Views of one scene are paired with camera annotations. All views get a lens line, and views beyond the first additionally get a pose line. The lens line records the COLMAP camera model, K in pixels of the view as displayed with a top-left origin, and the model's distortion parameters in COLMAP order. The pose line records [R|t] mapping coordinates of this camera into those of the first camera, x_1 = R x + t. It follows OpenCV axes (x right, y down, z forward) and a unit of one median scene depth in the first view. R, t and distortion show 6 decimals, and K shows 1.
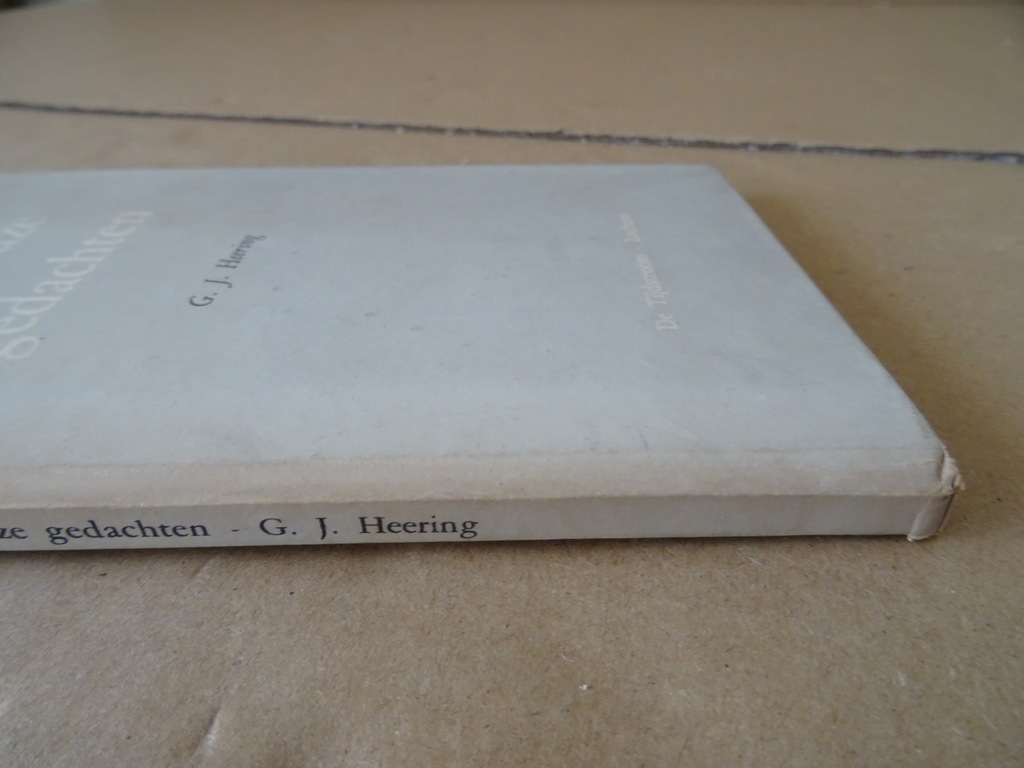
lens RADIAL K [[728.4, 0, 511.5], [0, 728.4, 384.2], [0, 0, 1]] dist [0.019965, 0.001004]
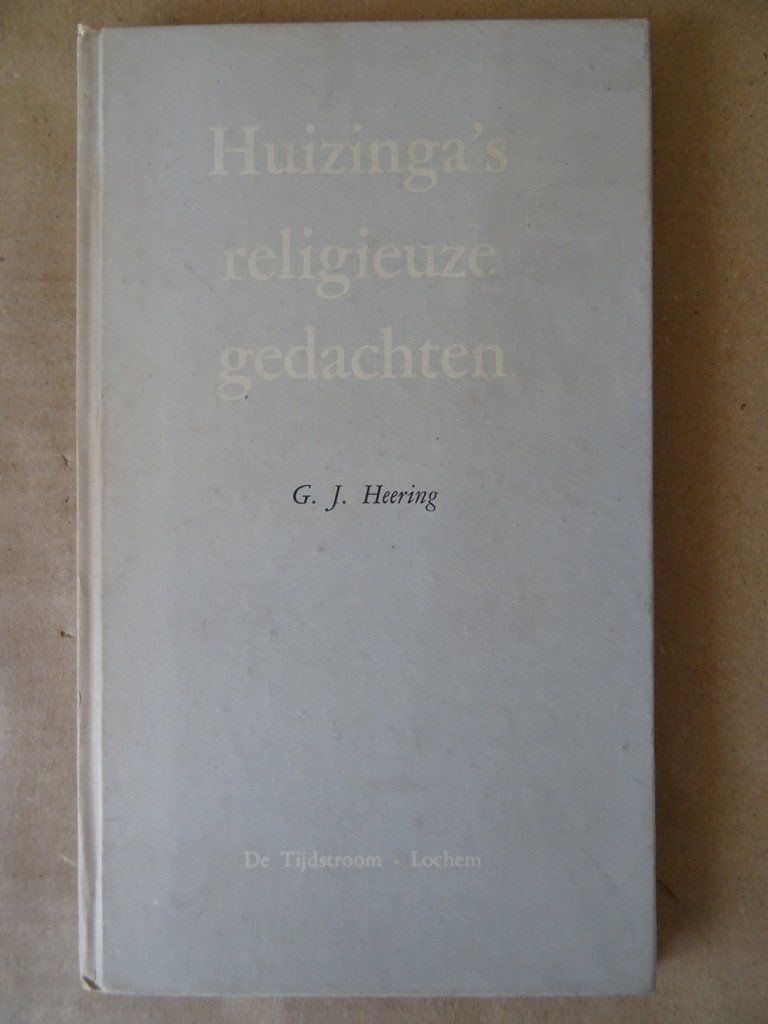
lens RADIAL K [[728.4, 0, 384.0], [0, 728.4, 512.4], [0, 0, 1]] dist [0.019965, 0.001004]
pose [[-0.011880, 0.999681, 0.022274, -0.409811], [-0.544643, -0.025150, 0.838291, -1.189429], [0.838584, -0.002173, 0.544768, 0.428229]]
